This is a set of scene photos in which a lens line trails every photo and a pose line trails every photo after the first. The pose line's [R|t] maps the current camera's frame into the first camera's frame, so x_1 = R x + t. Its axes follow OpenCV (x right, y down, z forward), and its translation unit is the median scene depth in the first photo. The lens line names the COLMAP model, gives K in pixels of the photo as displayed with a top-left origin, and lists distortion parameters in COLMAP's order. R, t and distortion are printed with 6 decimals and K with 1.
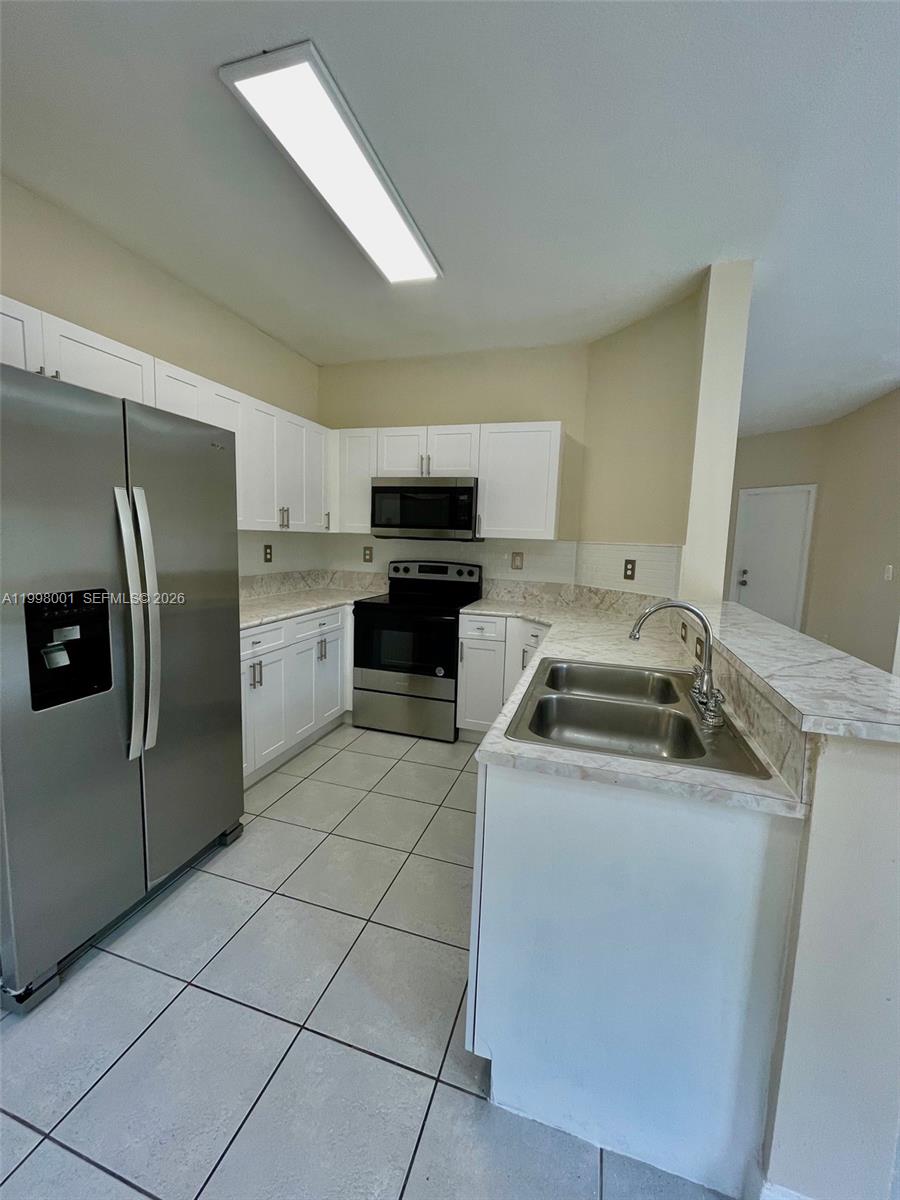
lens RADIAL K [[483.2, 0, 449.1], [0, 483.2, 600.9], [0, 0, 1]] dist [-0.002535, -0.000756]
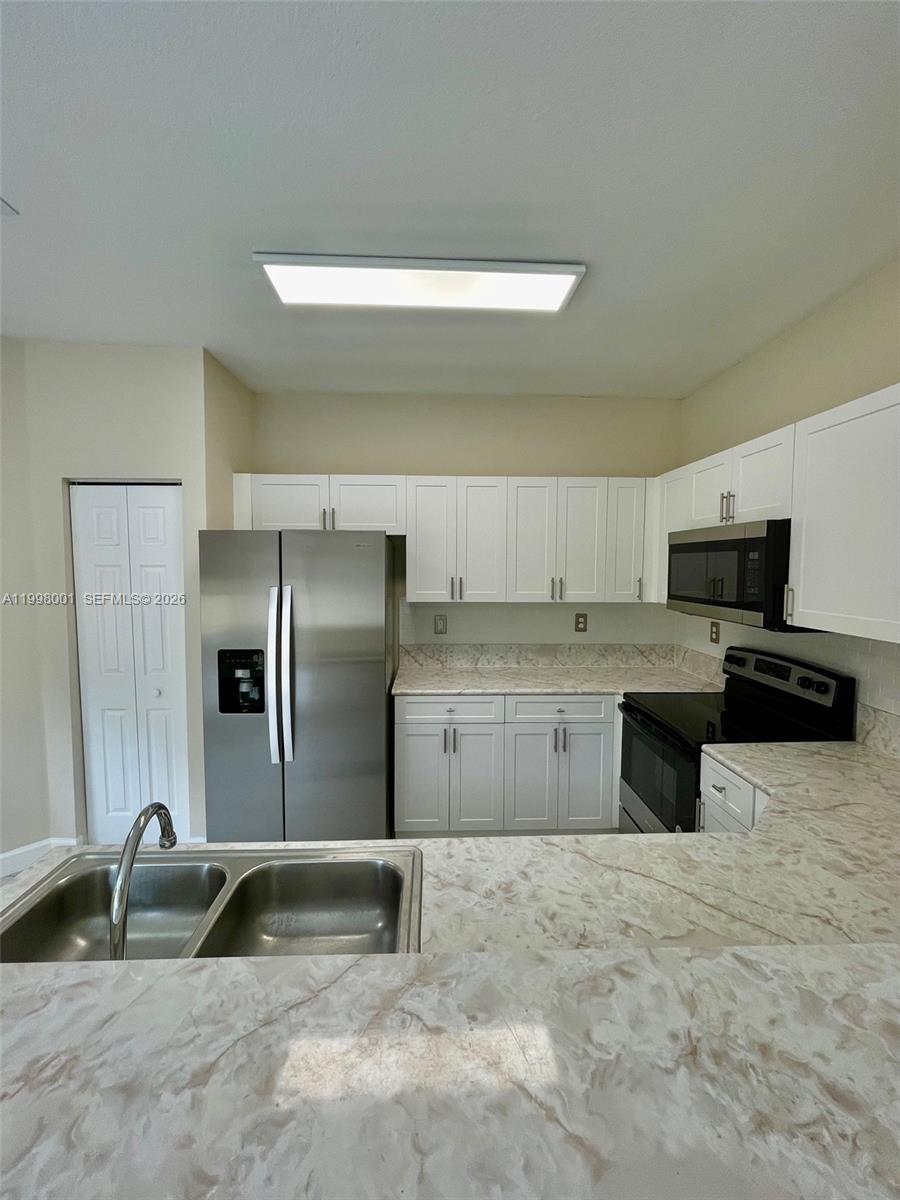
lens RADIAL K [[483.2, 0, 446.7], [0, 483.2, 594.1], [0, 0, 1]] dist [-0.002535, -0.000756]
pose [[0.329572, 0.024378, -0.943816, 0.469732], [-0.115706, 0.993174, -0.014750, -0.119105], [0.937014, 0.114066, 0.330143, 0.474356]]
